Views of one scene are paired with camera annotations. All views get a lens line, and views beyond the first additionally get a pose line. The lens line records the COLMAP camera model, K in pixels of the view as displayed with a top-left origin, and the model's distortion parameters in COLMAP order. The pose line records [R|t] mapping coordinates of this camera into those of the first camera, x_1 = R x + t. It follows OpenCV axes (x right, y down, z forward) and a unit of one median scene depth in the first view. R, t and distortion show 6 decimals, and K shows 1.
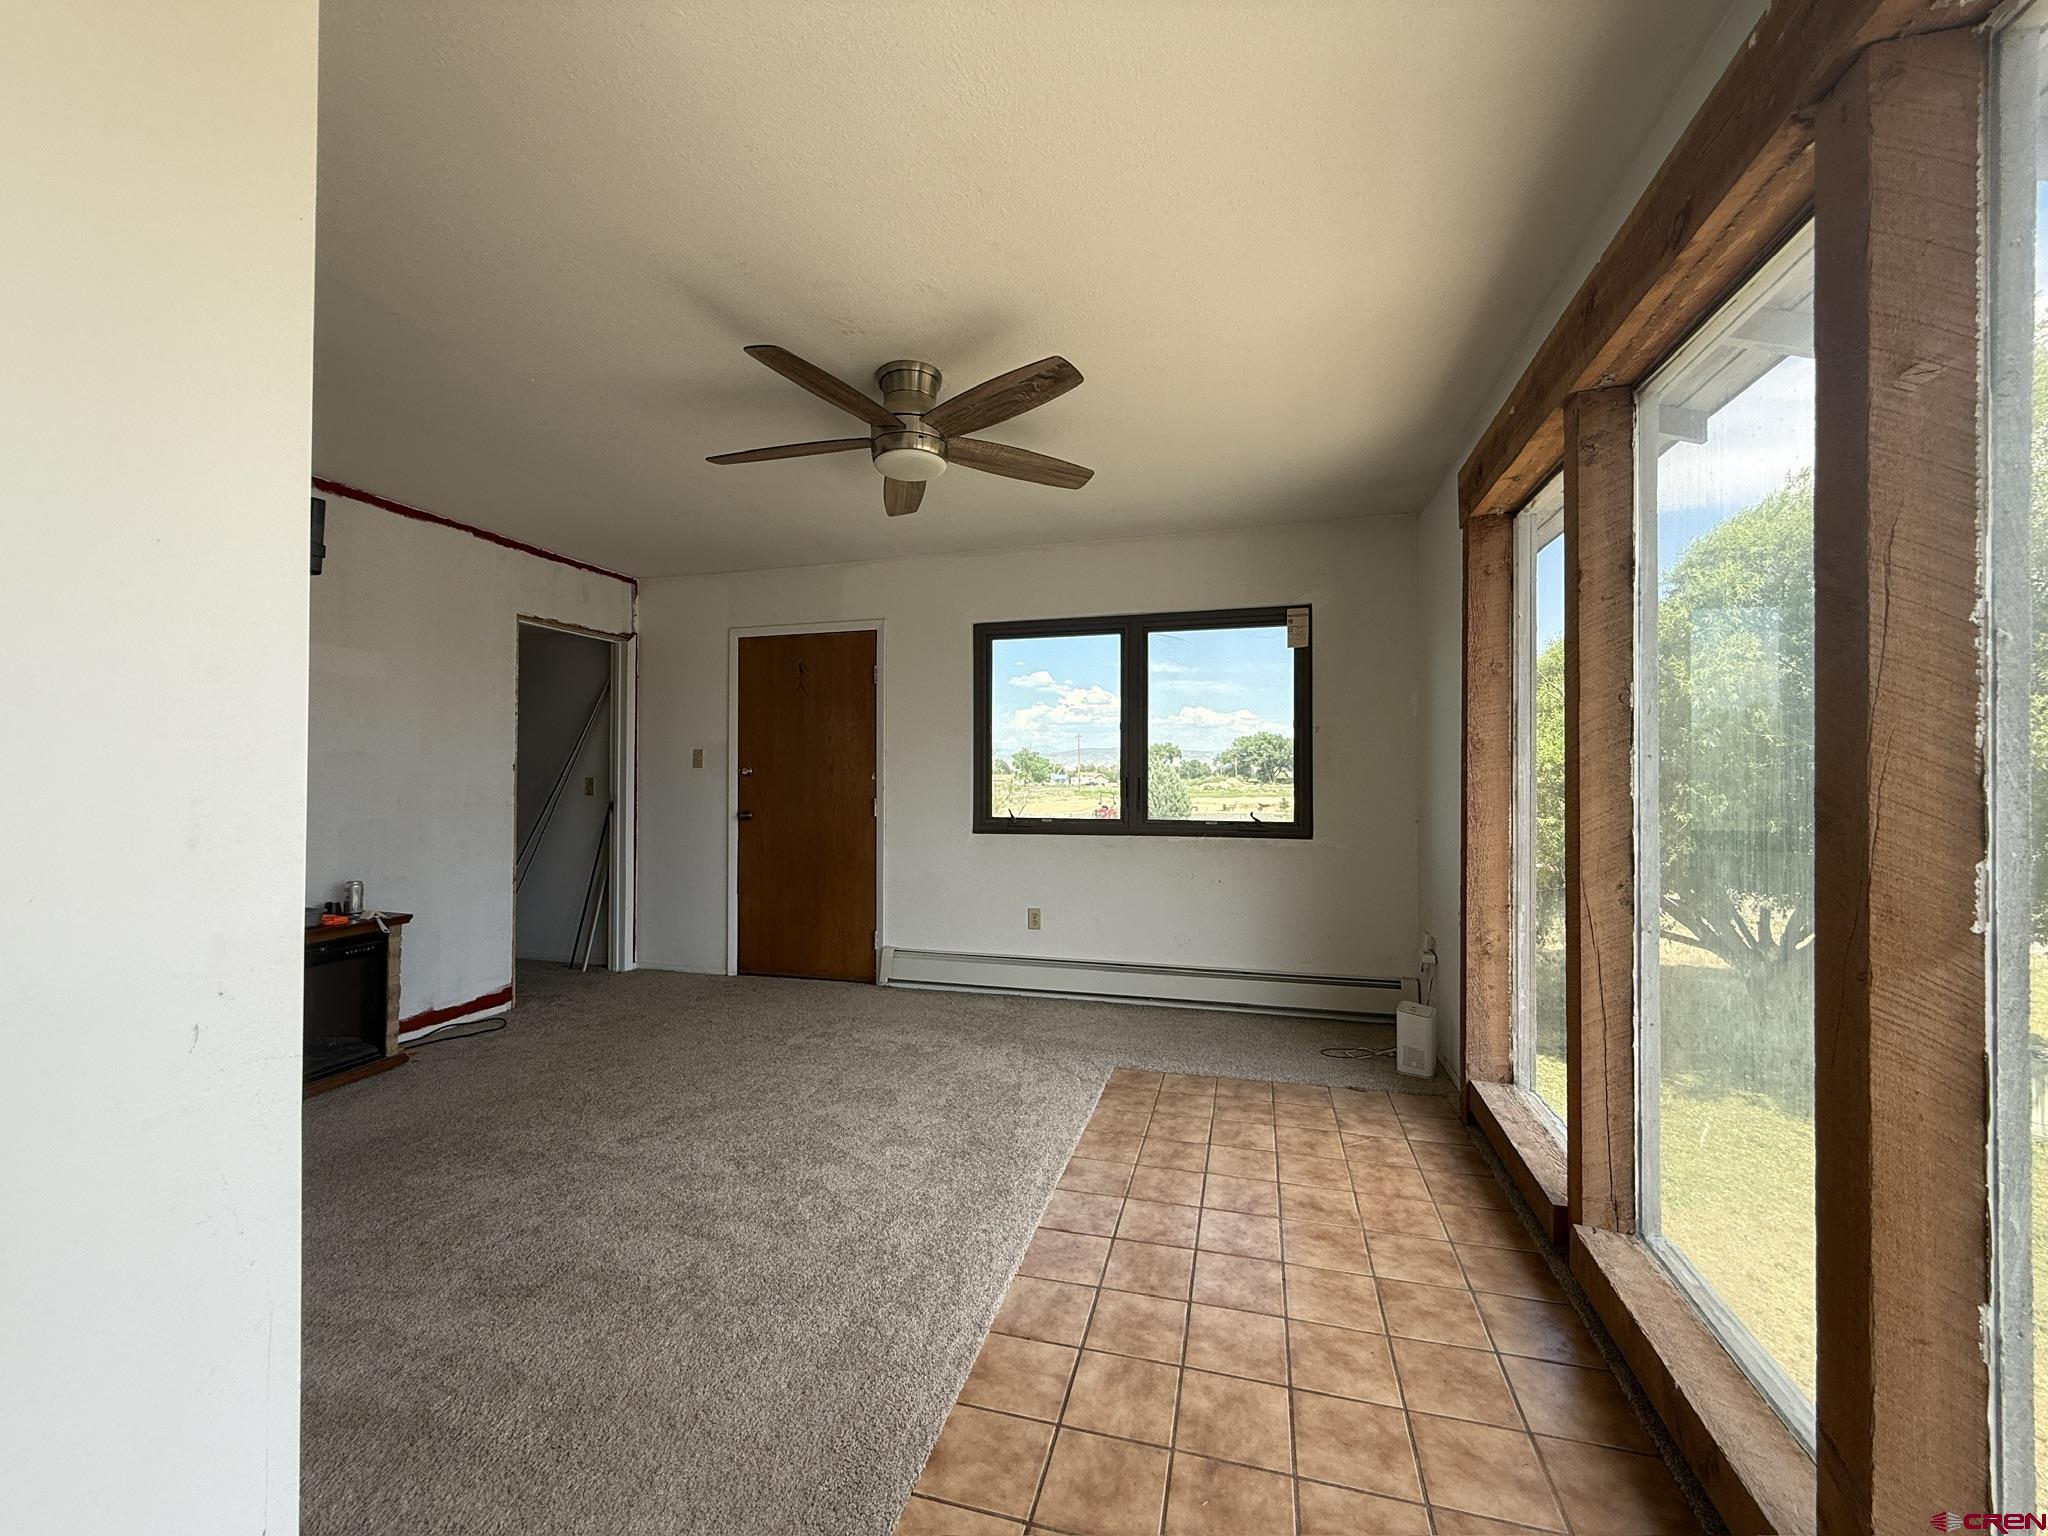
lens RADIAL K [[816.1, 0, 1026.9], [0, 816.1, 769.8], [0, 0, 1]] dist [-0.000630, 0.000566]
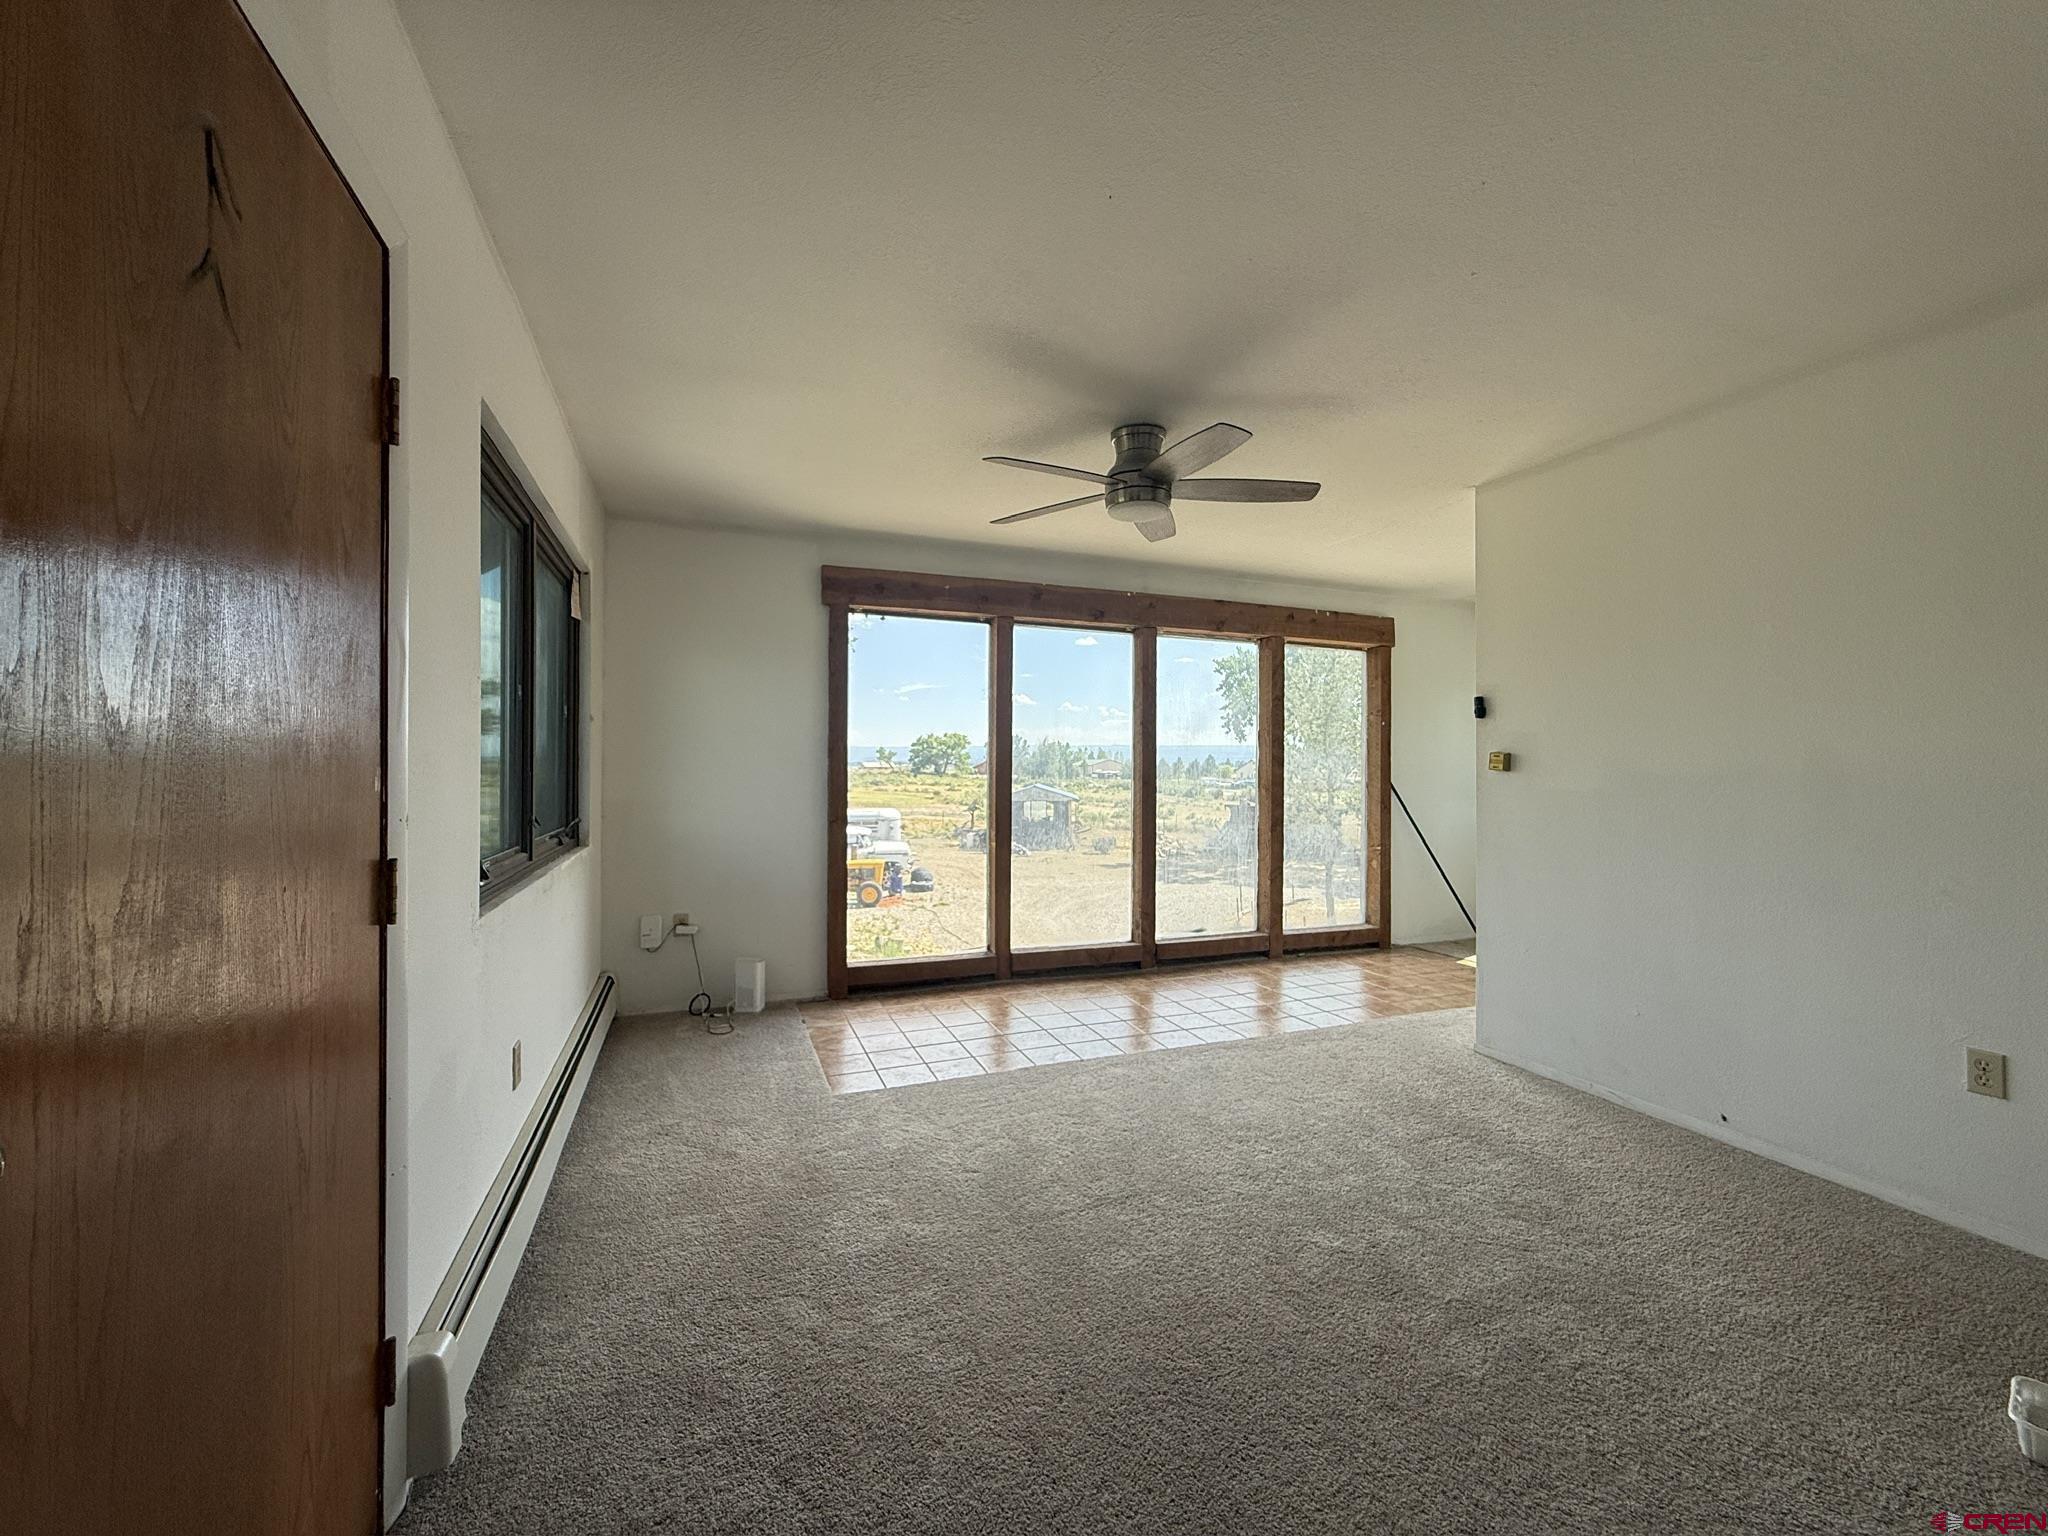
lens RADIAL K [[816.1, 0, 1022.0], [0, 816.1, 763.5], [0, 0, 1]] dist [-0.000630, 0.000566]
pose [[-0.597908, 0.004821, 0.801550, -0.908983], [-0.006619, 0.999918, -0.010951, 0.008107], [-0.801537, -0.011853, -0.597827, 1.690522]]
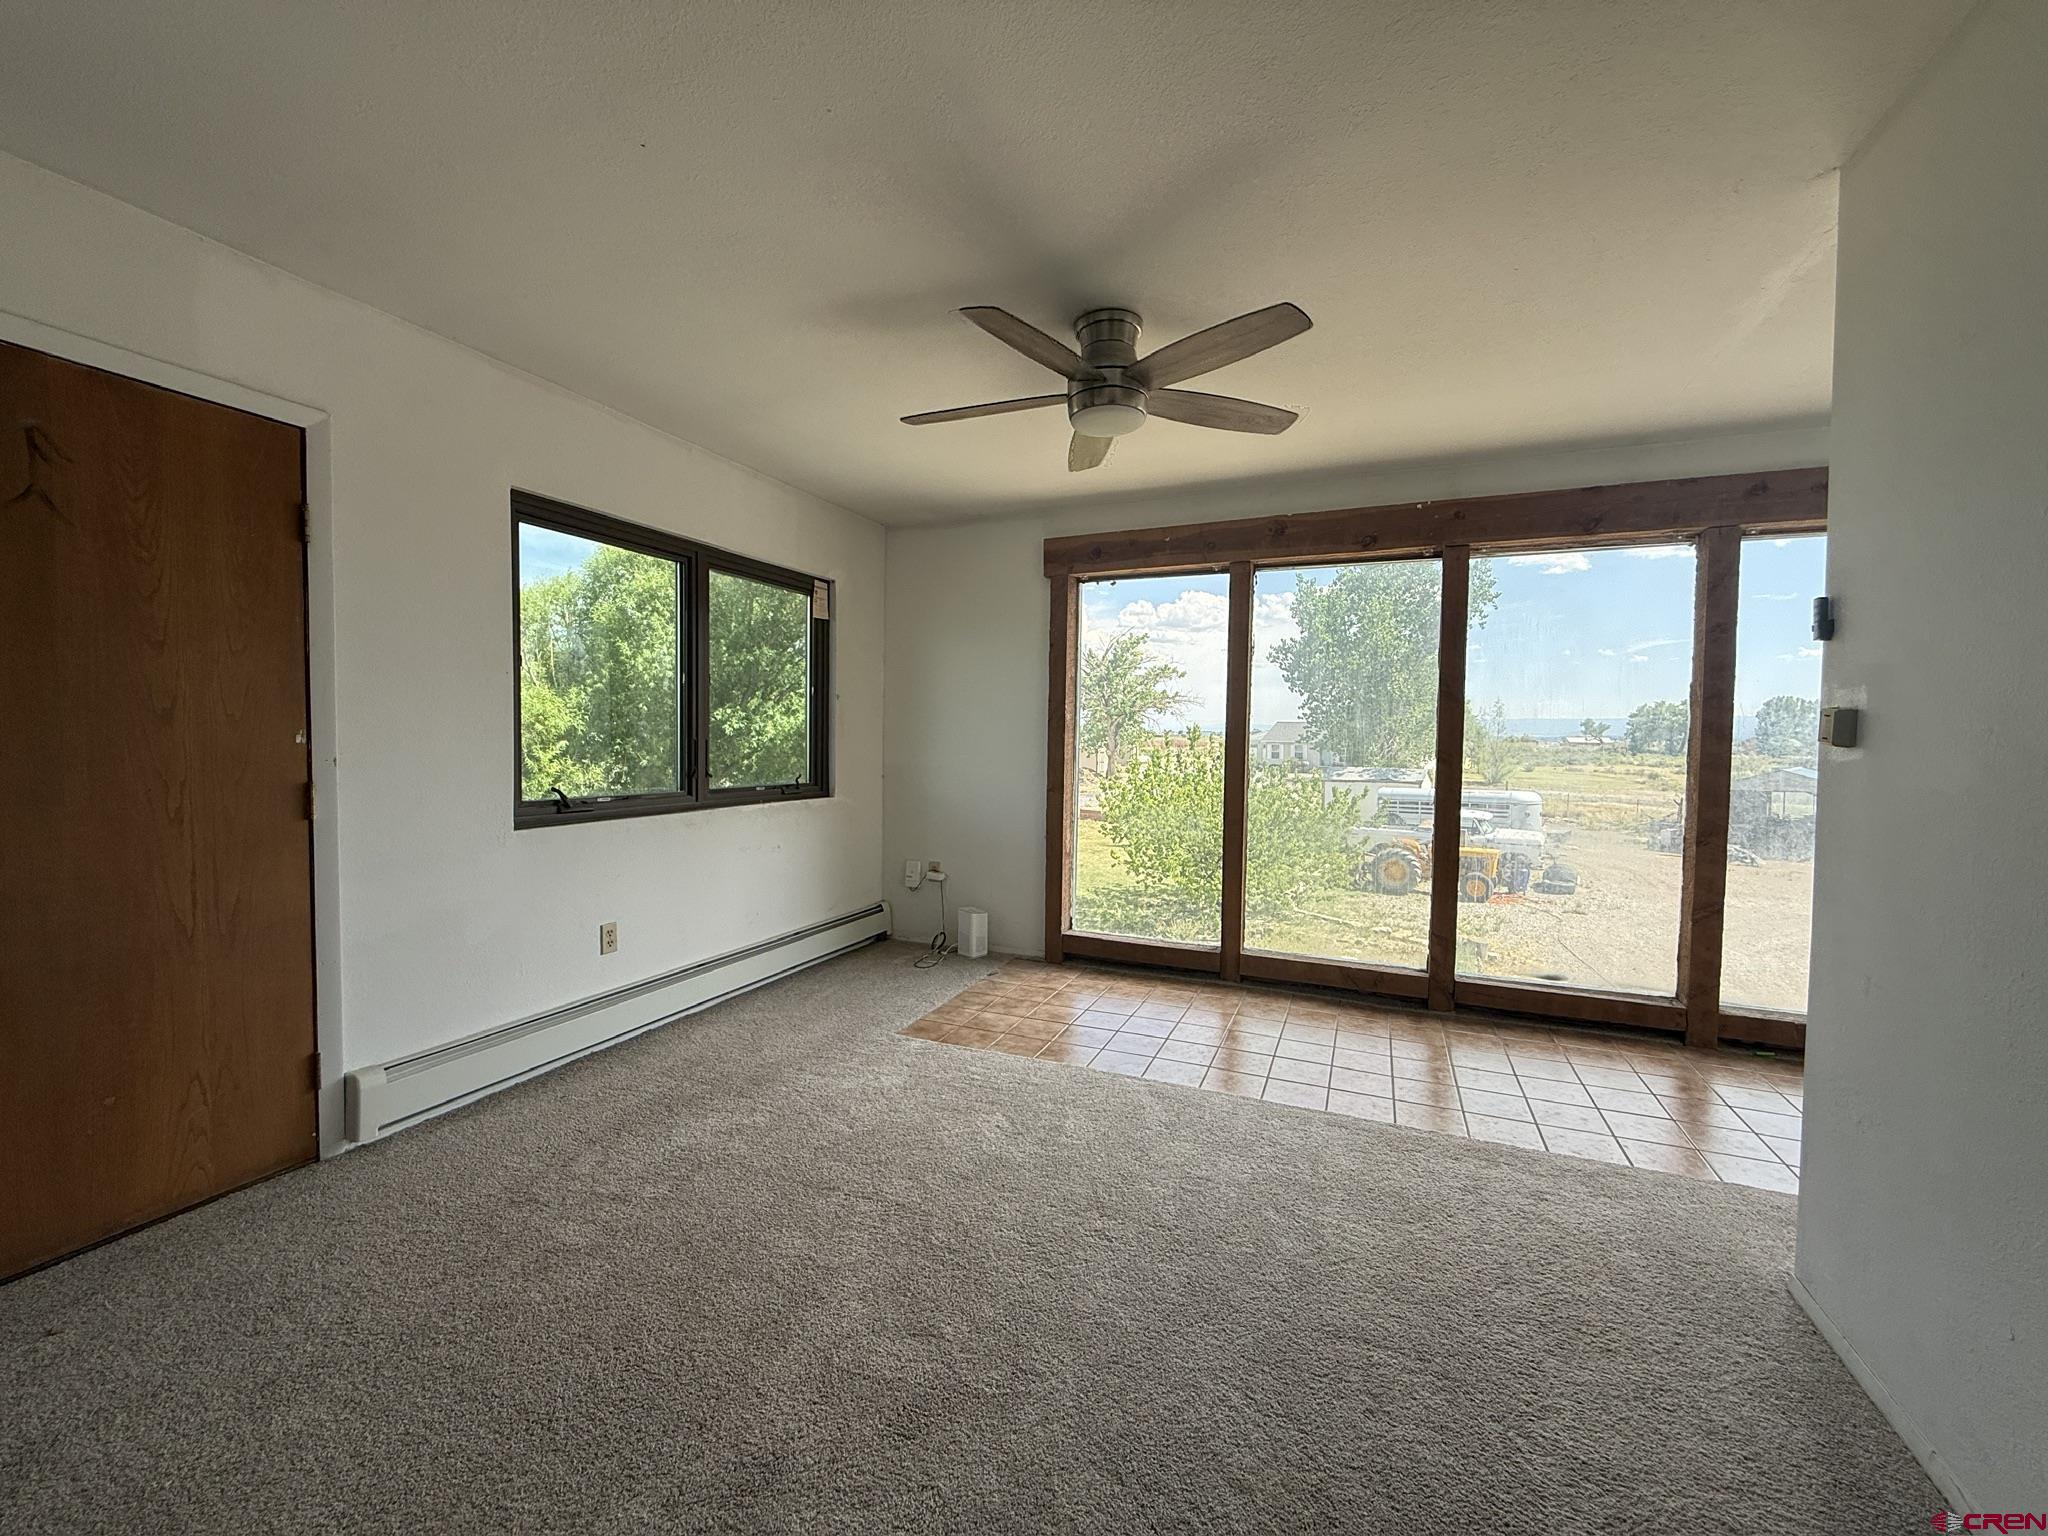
lens RADIAL K [[816.1, 0, 1025.0], [0, 816.1, 764.8], [0, 0, 1]] dist [-0.000630, 0.000566]
pose [[0.135618, -0.028662, 0.990347, -1.031406], [-0.015879, 0.999390, 0.031098, 0.005673], [-0.990634, -0.019943, 0.135080, 0.878746]]
